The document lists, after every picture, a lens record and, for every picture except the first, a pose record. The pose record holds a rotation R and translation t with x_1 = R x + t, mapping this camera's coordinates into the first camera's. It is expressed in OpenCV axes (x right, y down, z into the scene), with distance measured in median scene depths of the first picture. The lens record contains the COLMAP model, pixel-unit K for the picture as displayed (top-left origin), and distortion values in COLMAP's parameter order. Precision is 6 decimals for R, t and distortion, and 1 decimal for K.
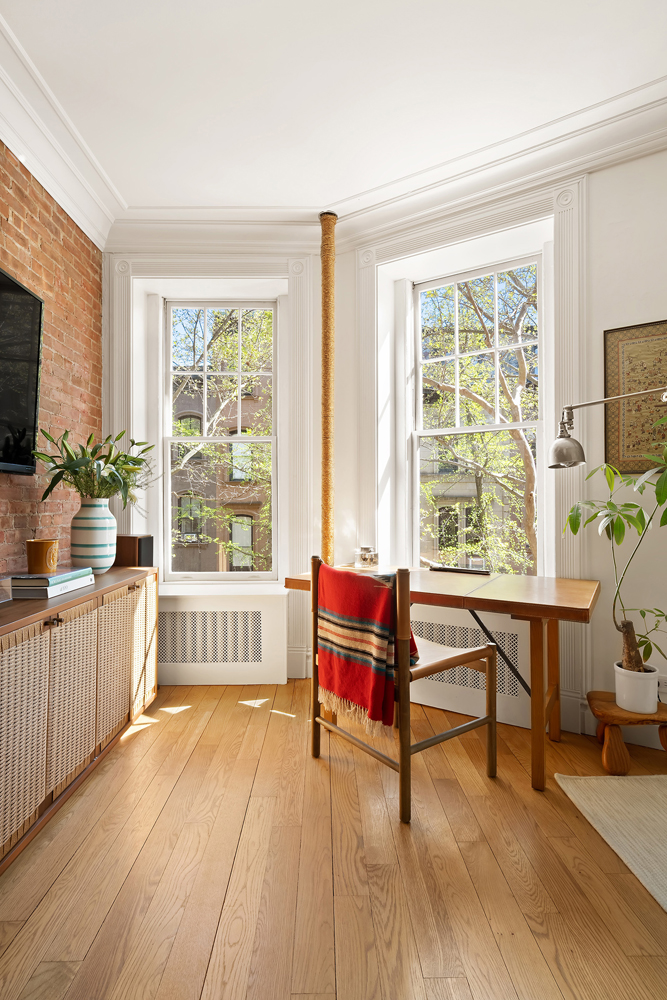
lens RADIAL K [[493.9, 0, 332.2], [0, 493.9, 500.1], [0, 0, 1]] dist [-0.000600, 0.001160]
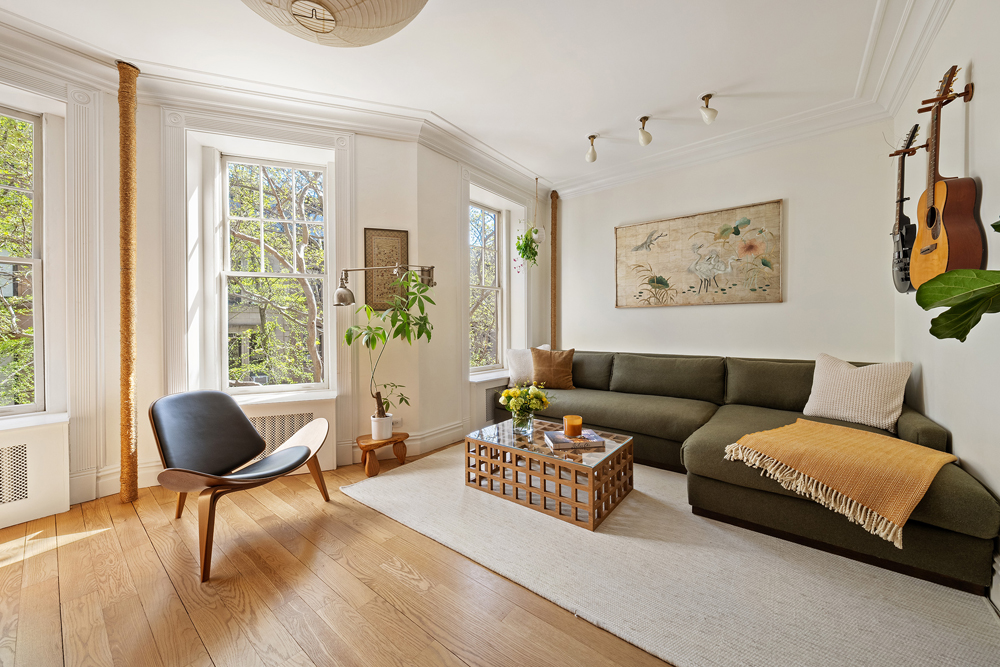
lens RADIAL K [[367.4, 0, 503.6], [0, 367.4, 327.0], [0, 0, 1]] dist [-0.006054, 0.000027]
pose [[0.635904, -0.003878, 0.771758, -0.132859], [0.005132, 0.999987, 0.000796, 0.007321], [-0.771751, 0.003455, 0.635915, -0.193960]]
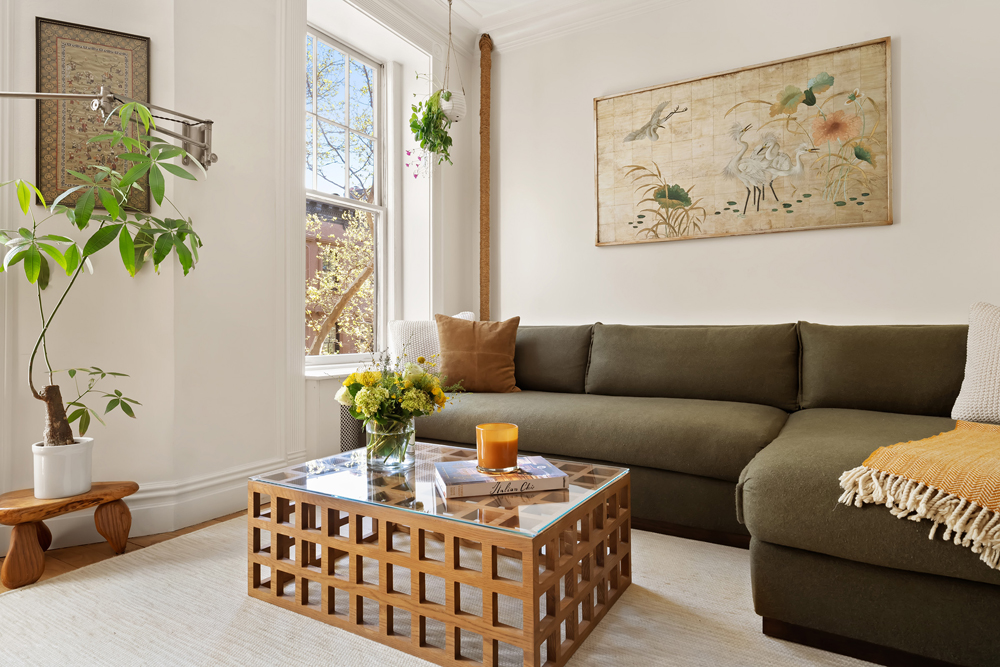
lens RADIAL K [[560.6, 0, 499.7], [0, 560.6, 326.9], [0, 0, 1]] dist [0.004916, -0.000797]
pose [[0.542721, 0.009934, 0.839855, 0.209591], [0.007789, 0.999828, -0.016859, 0.154278], [-0.839877, 0.015691, 0.542550, -0.065585]]
